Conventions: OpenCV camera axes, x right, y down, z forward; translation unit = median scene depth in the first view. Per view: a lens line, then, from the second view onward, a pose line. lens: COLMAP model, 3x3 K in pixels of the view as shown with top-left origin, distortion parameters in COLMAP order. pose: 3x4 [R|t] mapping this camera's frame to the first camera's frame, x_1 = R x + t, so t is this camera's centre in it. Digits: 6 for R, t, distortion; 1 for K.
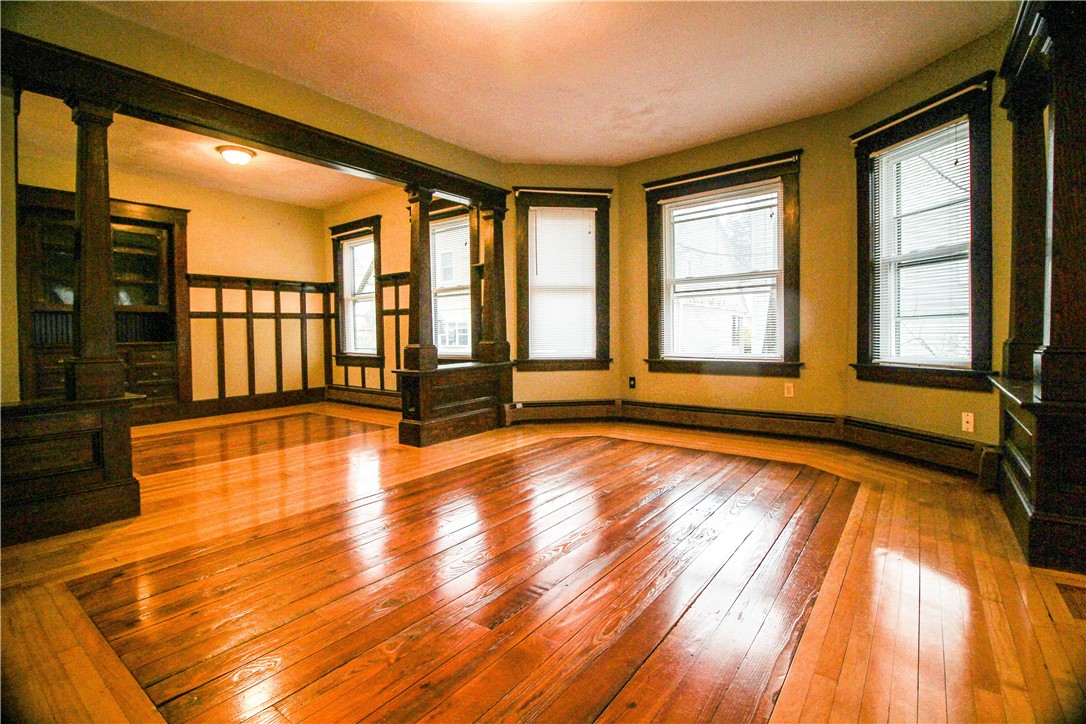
lens RADIAL K [[513.3, 0, 541.9], [0, 513.3, 344.5], [0, 0, 1]] dist [-0.001549, -0.000531]
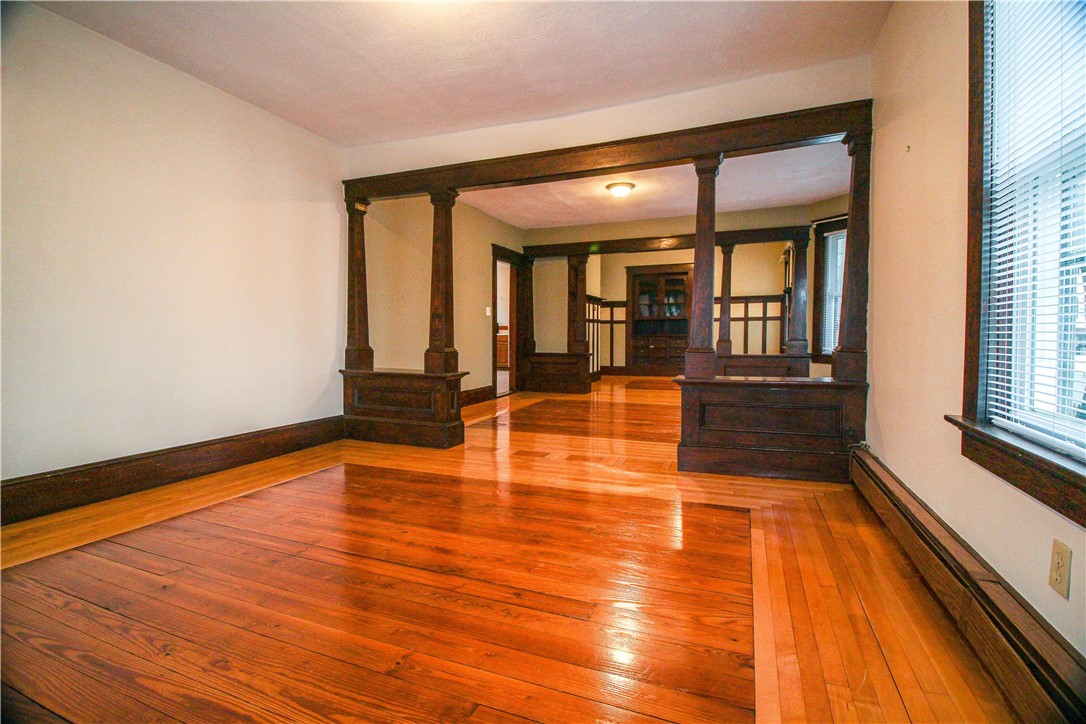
lens RADIAL K [[513.3, 0, 541.9], [0, 513.3, 344.5], [0, 0, 1]] dist [-0.001549, -0.000531]
pose [[0.270418, 0.037350, -0.962018, 0.890496], [-0.024795, 0.999186, 0.031823, -0.015041], [0.962424, 0.015248, 0.271124, -0.009318]]
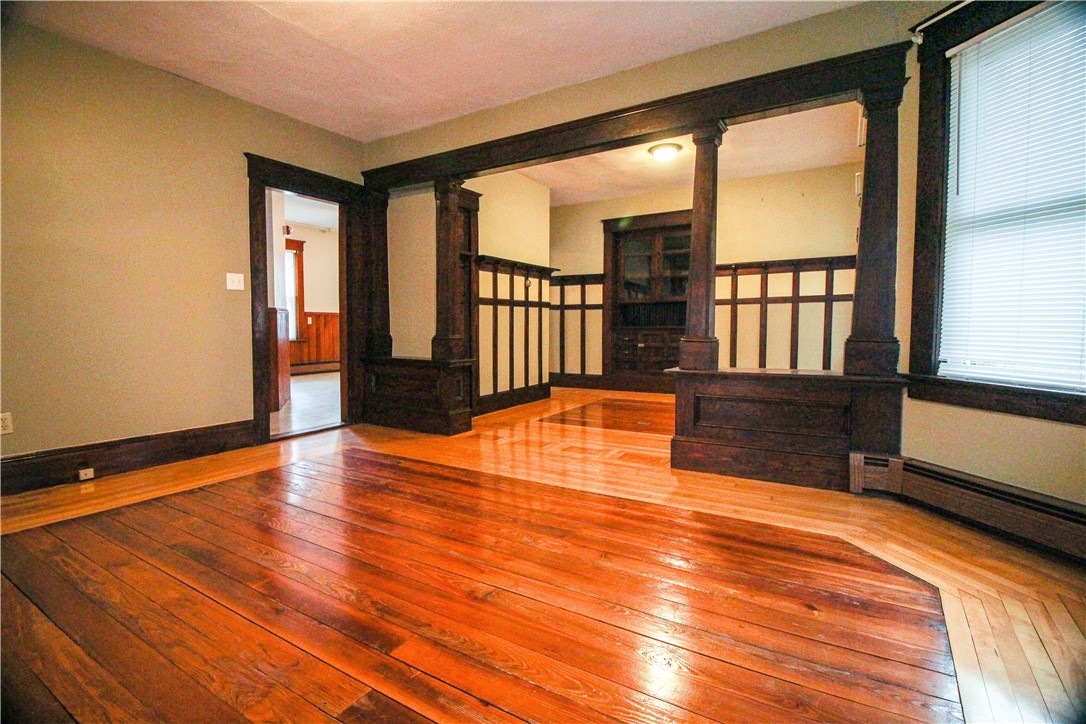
lens RADIAL K [[513.3, 0, 541.9], [0, 513.3, 344.5], [0, 0, 1]] dist [-0.001549, -0.000531]
pose [[0.108102, 0.054357, -0.992653, 0.362224], [-0.024219, 0.998352, 0.052032, -0.015290], [0.993845, 0.018417, 0.109240, 0.513906]]
